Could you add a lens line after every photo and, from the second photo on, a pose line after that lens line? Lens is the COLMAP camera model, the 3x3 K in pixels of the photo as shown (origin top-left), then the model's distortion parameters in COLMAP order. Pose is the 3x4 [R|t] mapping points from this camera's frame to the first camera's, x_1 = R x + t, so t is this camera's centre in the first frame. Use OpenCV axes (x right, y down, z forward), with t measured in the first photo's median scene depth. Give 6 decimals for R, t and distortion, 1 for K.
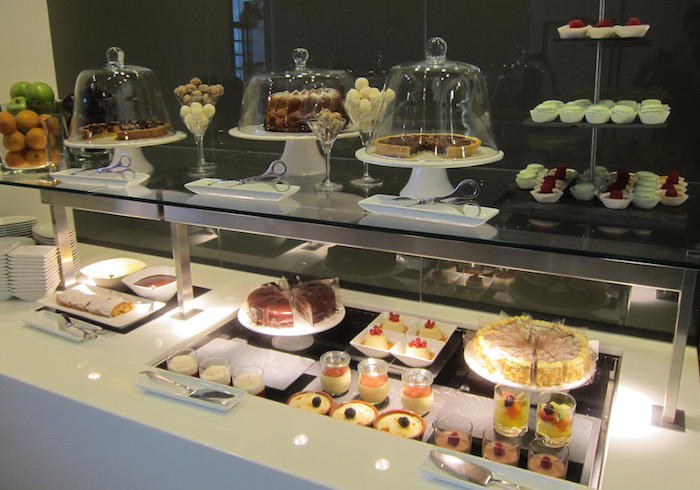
lens RADIAL K [[601.4, 0, 350.0], [0, 601.4, 245.0], [0, 0, 1]] dist [-0.005768, -0.001910]
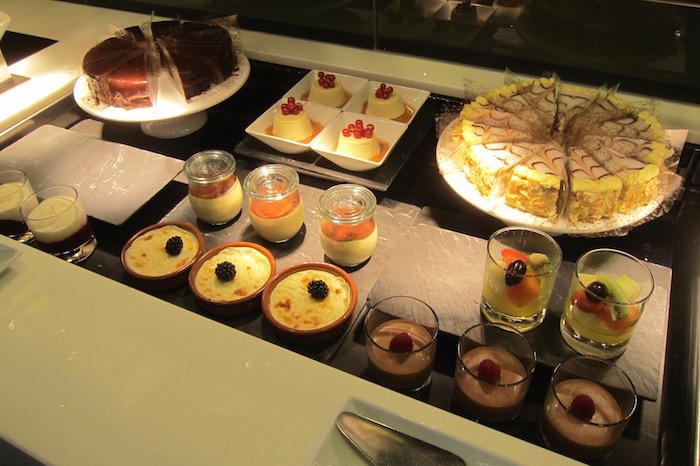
lens RADIAL K [[591.3, 0, 350.1], [0, 591.3, 196.2], [0, 0, 1]] dist [-0.069159, -0.001197]
pose [[0.999448, -0.033116, -0.002713, 0.105104], [0.031895, 0.933306, 0.357663, 0.020585], [-0.009312, -0.357552, 0.933847, 0.453146]]
